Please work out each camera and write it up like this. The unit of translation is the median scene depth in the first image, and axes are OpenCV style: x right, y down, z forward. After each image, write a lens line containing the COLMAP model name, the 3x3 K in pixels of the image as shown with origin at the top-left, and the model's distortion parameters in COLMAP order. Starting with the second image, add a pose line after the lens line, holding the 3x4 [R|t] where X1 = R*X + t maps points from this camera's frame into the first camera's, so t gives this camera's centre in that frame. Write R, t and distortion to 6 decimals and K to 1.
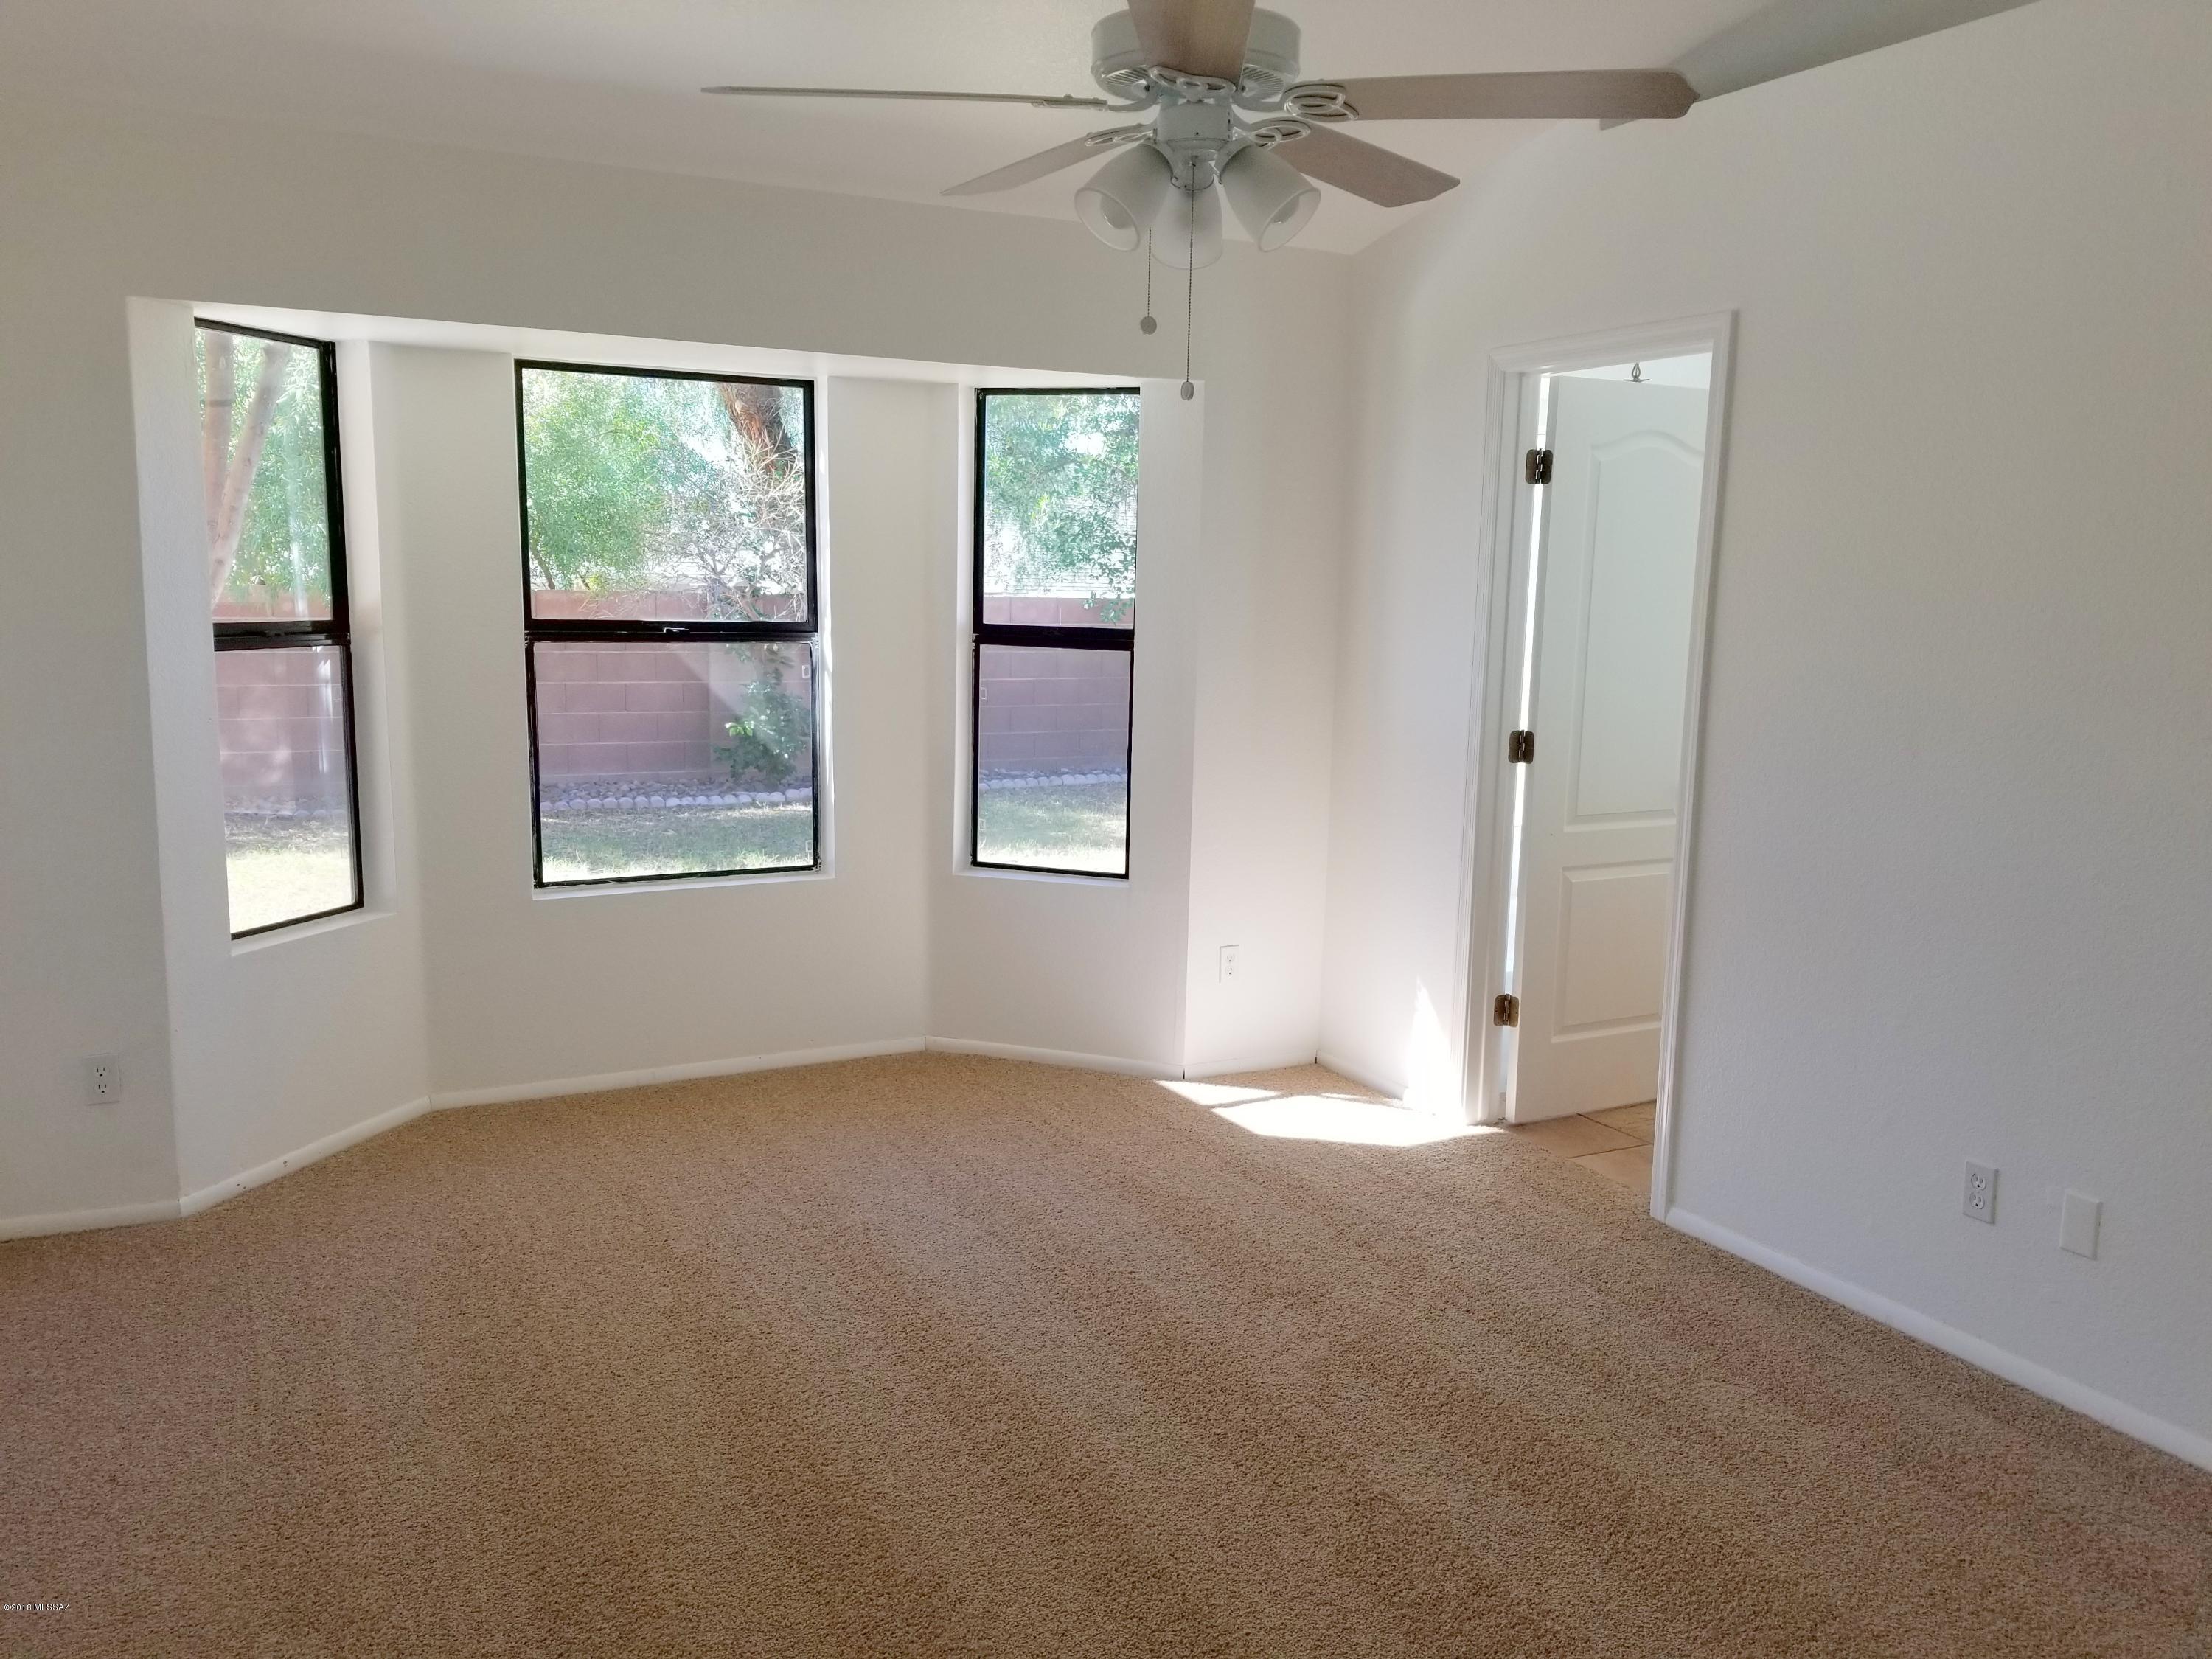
lens RADIAL K [[1737.7, 0, 1124.2], [0, 1737.7, 833.5], [0, 0, 1]] dist [0.081412, -0.133049]
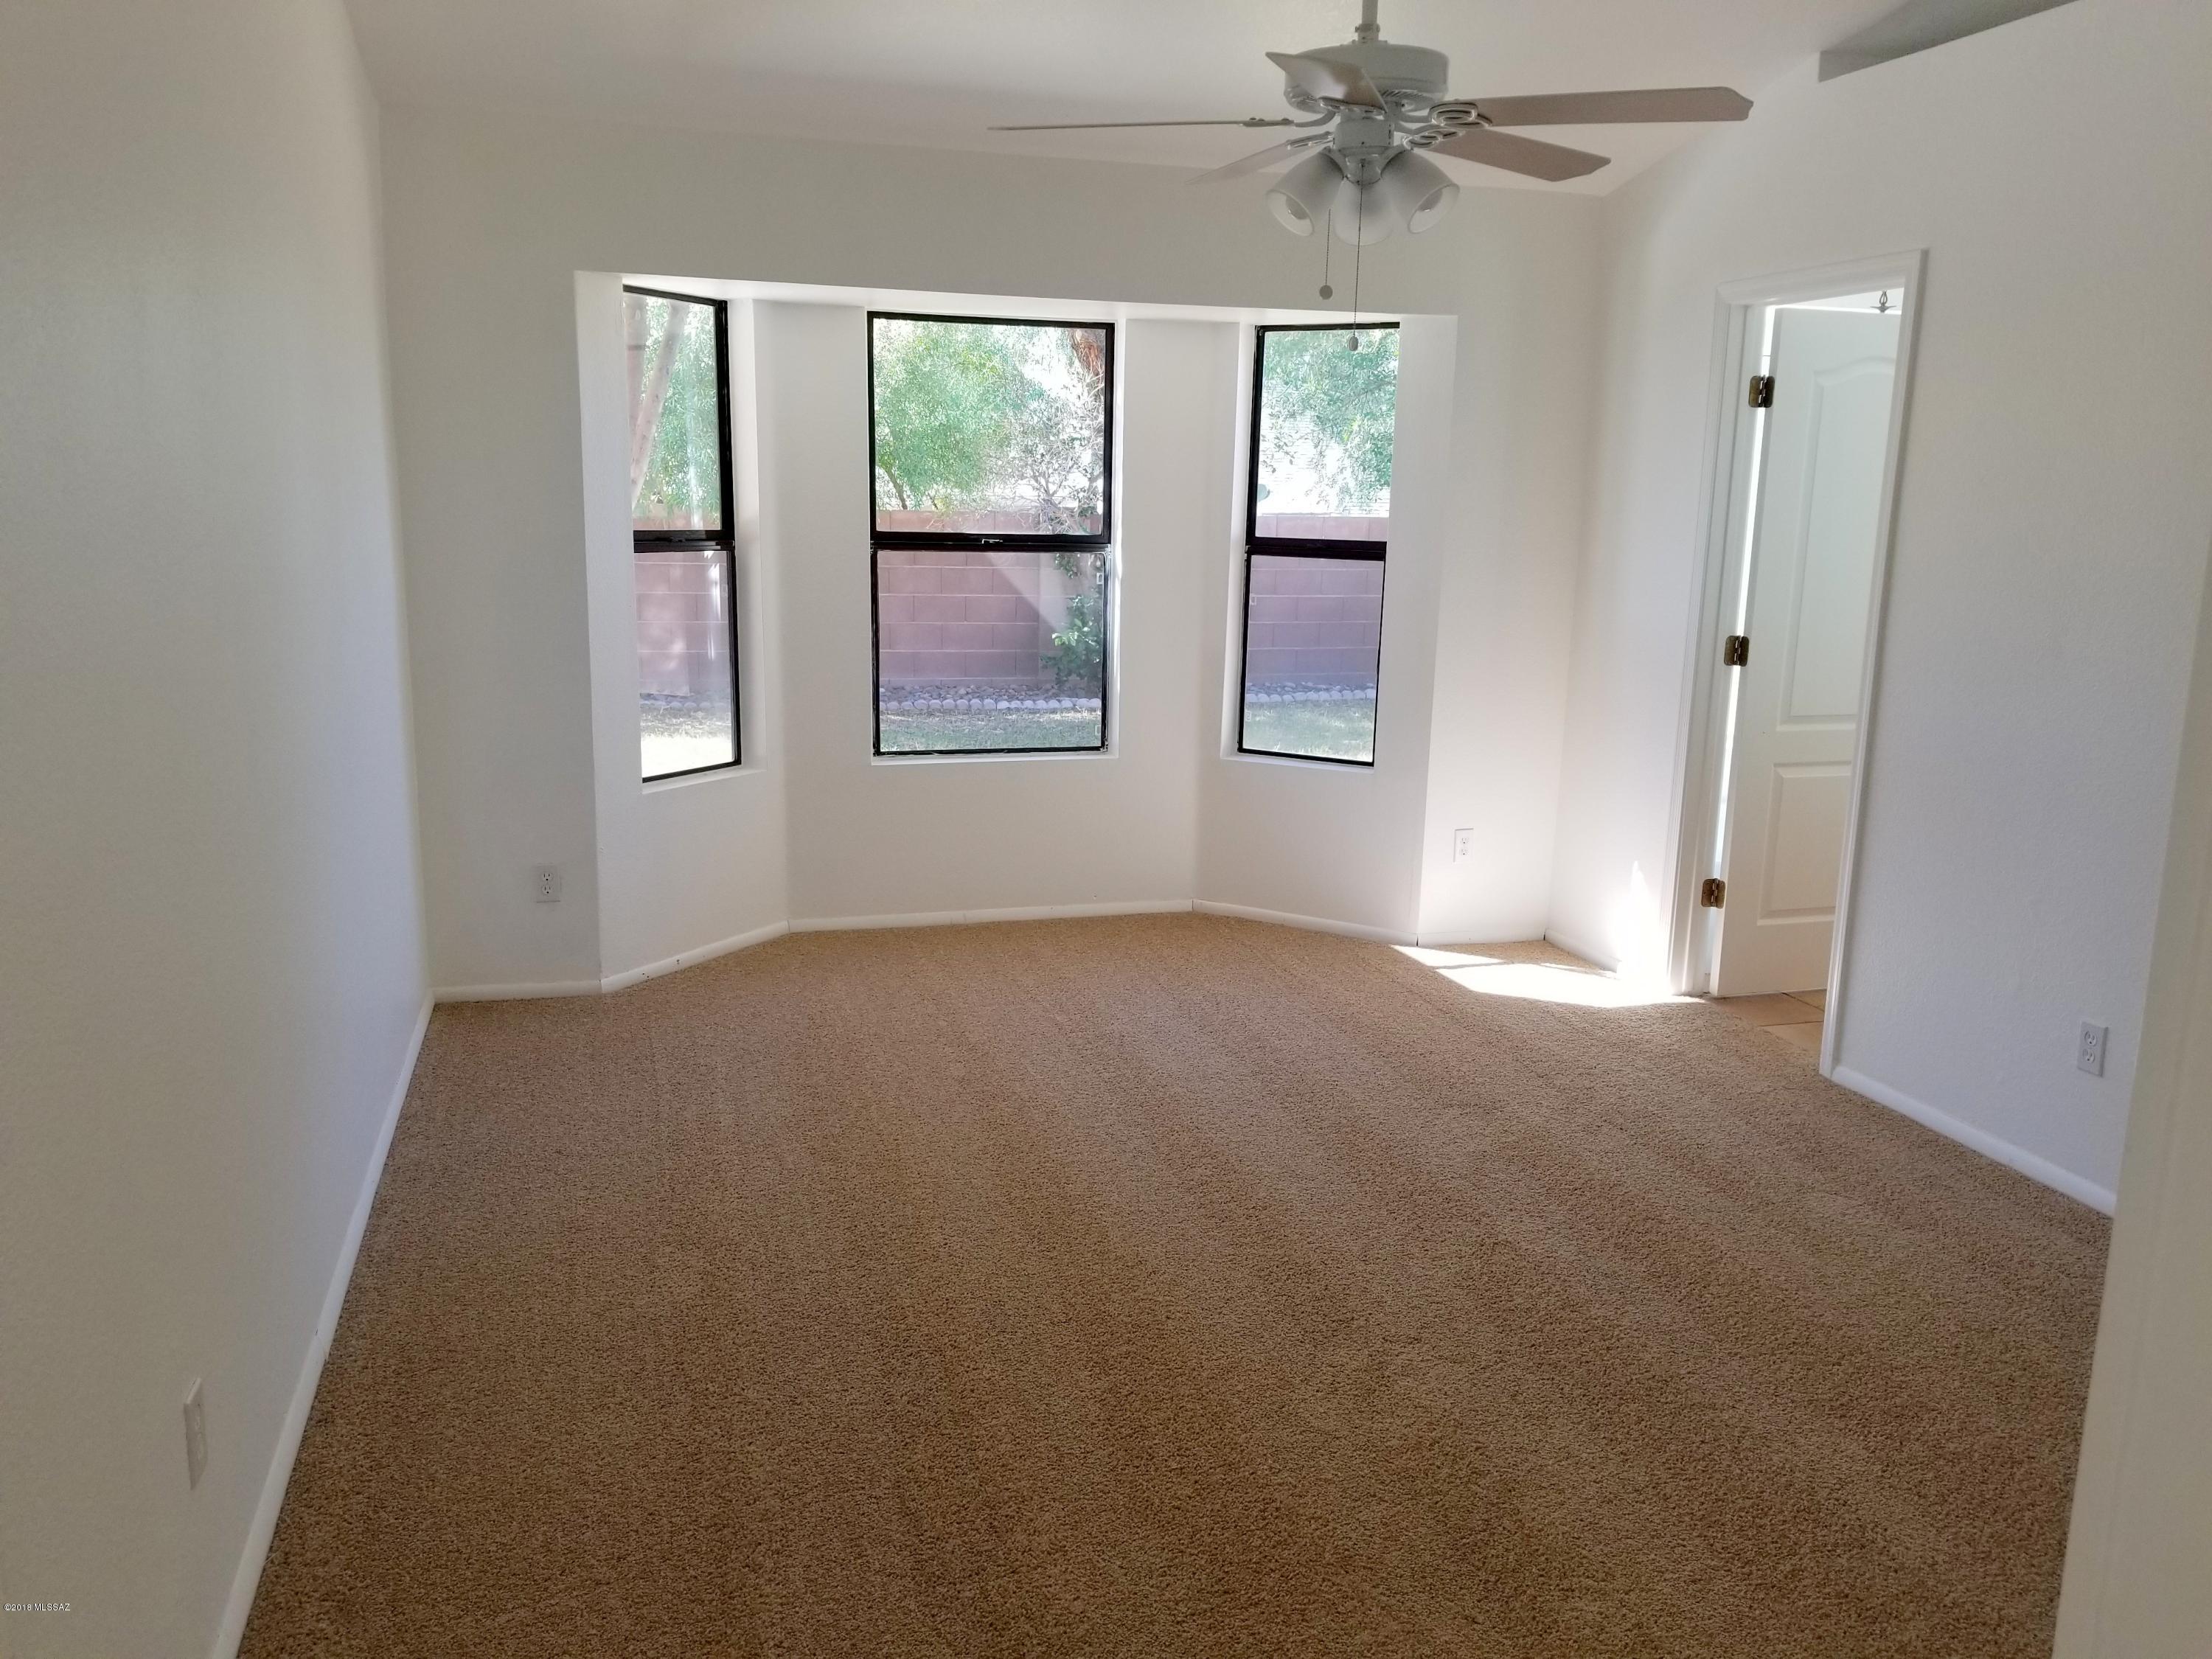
lens RADIAL K [[1737.7, 0, 1124.1], [0, 1737.7, 825.5], [0, 0, 1]] dist [0.081412, -0.133049]
pose [[0.981204, 0.038130, -0.189170, 0.066264], [-0.030774, 0.998657, 0.041671, 0.025948], [0.190505, -0.035066, 0.981060, -0.155389]]
